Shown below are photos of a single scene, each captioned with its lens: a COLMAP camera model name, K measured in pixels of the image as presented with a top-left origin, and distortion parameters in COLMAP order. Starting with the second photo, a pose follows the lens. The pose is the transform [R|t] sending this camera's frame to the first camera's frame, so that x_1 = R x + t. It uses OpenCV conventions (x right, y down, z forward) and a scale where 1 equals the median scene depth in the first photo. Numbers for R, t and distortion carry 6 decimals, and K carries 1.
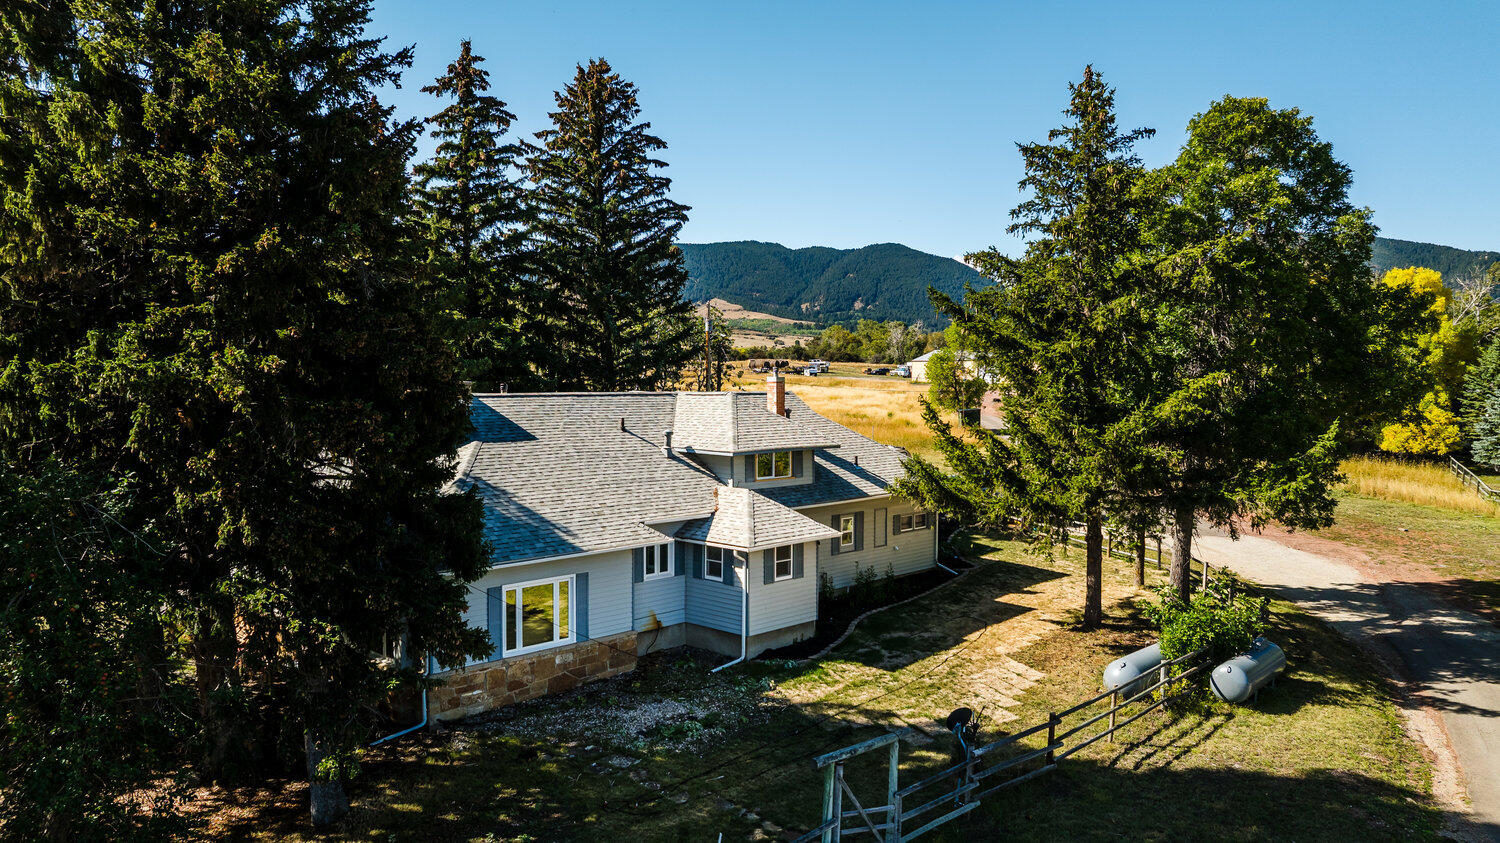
lens RADIAL K [[1053.0, 0, 754.9], [0, 1053.0, 420.8], [0, 0, 1]] dist [-0.032669, 0.031675]
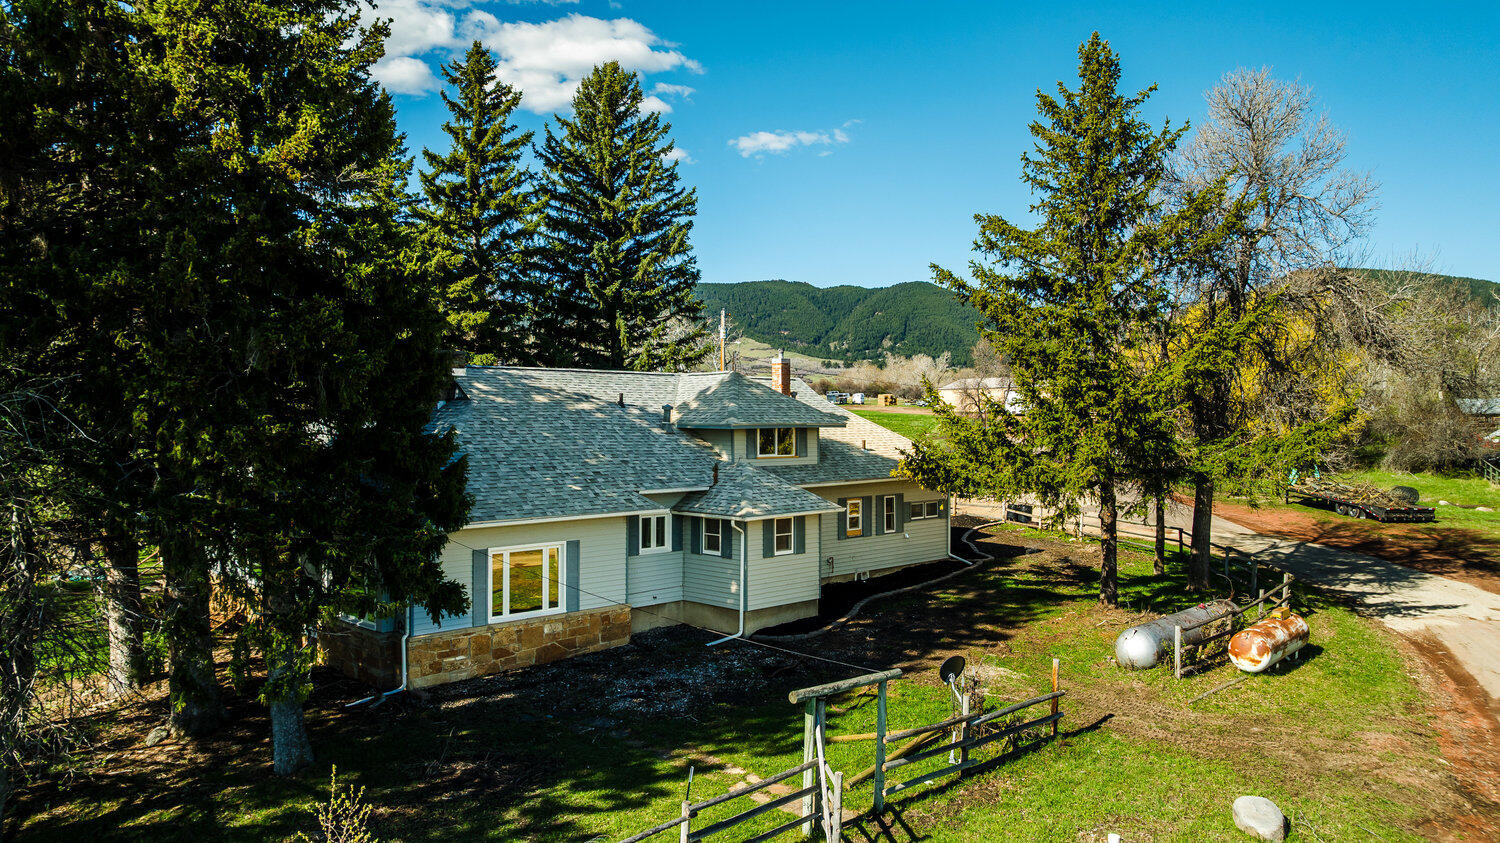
lens RADIAL K [[1053.0, 0, 759.5], [0, 1053.0, 409.9], [0, 0, 1]] dist [-0.032669, 0.031675]
pose [[0.999711, -0.002876, -0.023861, 0.028543], [0.001696, 0.998780, -0.049351, 0.067523], [0.023974, 0.049296, 0.998496, 0.028540]]
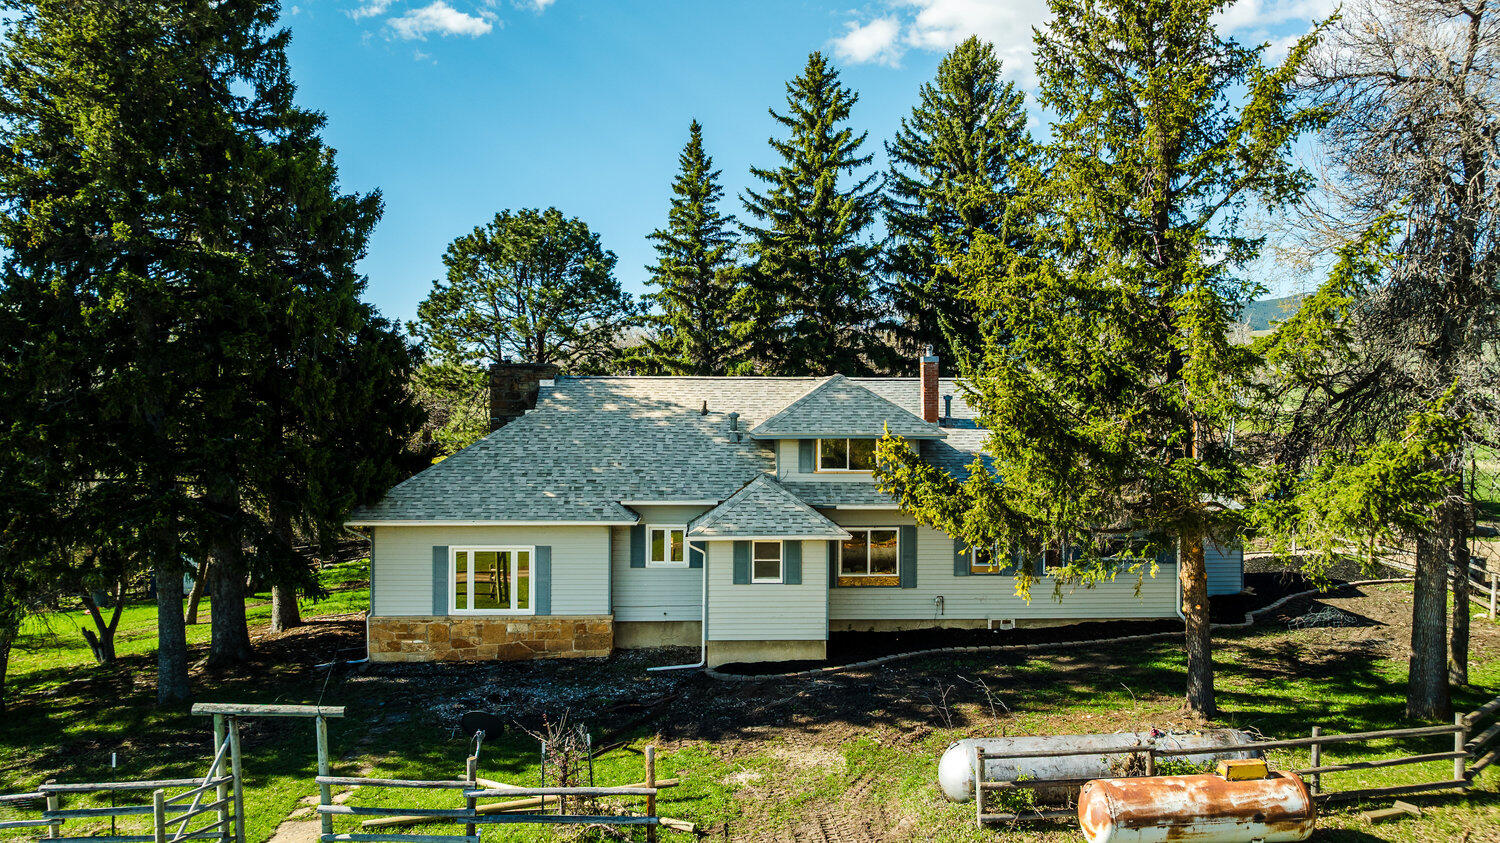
lens RADIAL K [[1053.0, 0, 758.0], [0, 1053.0, 418.8], [0, 0, 1]] dist [-0.032669, 0.031675]
pose [[0.732300, -0.002969, -0.680975, 0.610047], [-0.029838, 0.998890, -0.036442, 0.051581], [0.680328, 0.047006, 0.731399, 0.377557]]
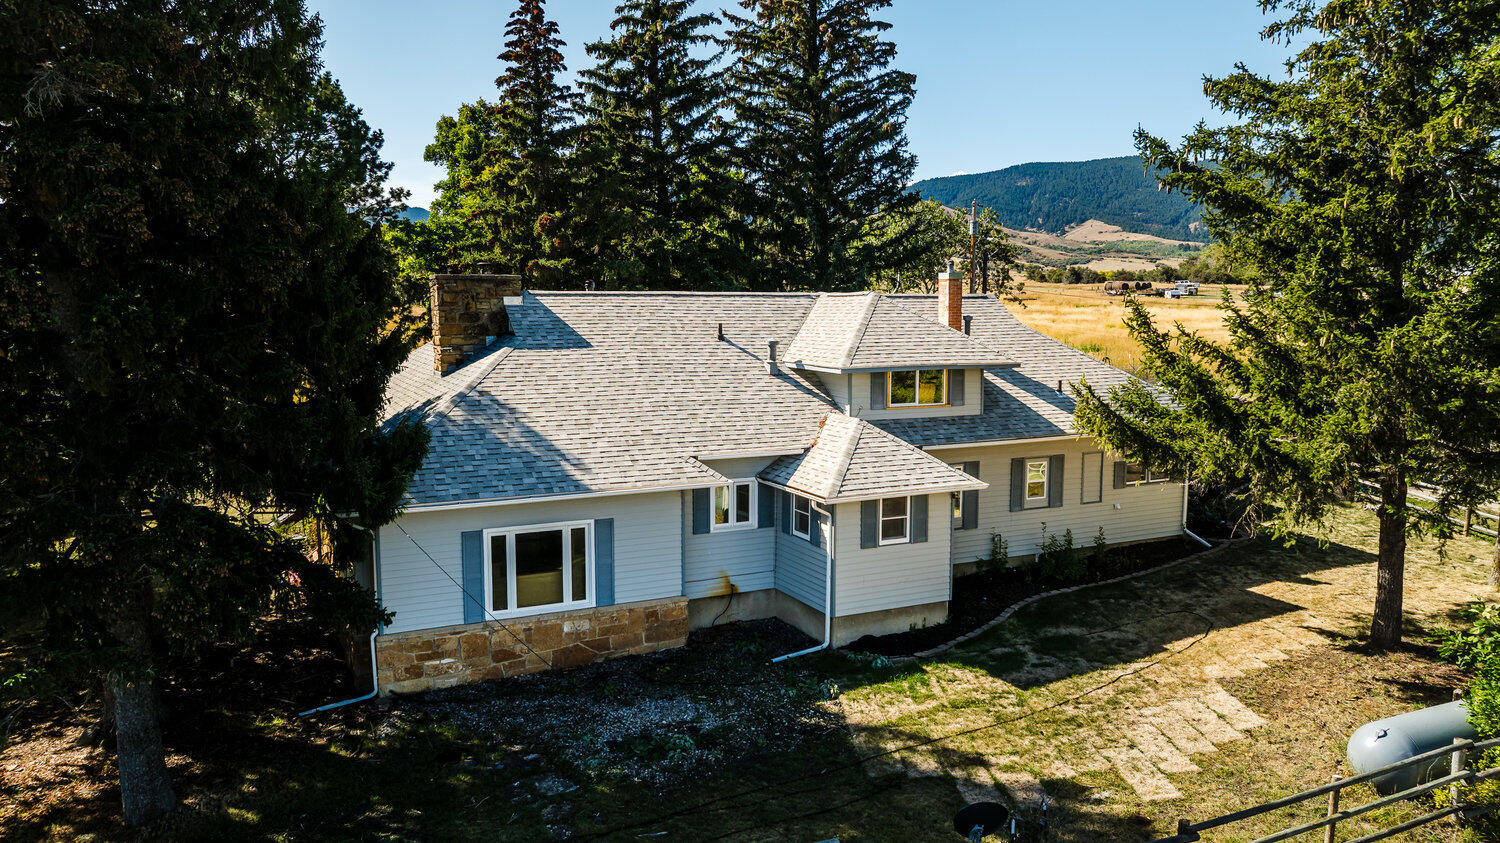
lens RADIAL K [[1053.0, 0, 764.2], [0, 1053.0, 417.6], [0, 0, 1]] dist [-0.032669, 0.031675]
pose [[0.941590, 0.033809, -0.335061, 0.187672], [-0.011883, 0.997664, 0.067275, 0.016143], [0.336552, -0.059364, 0.939792, 0.294478]]
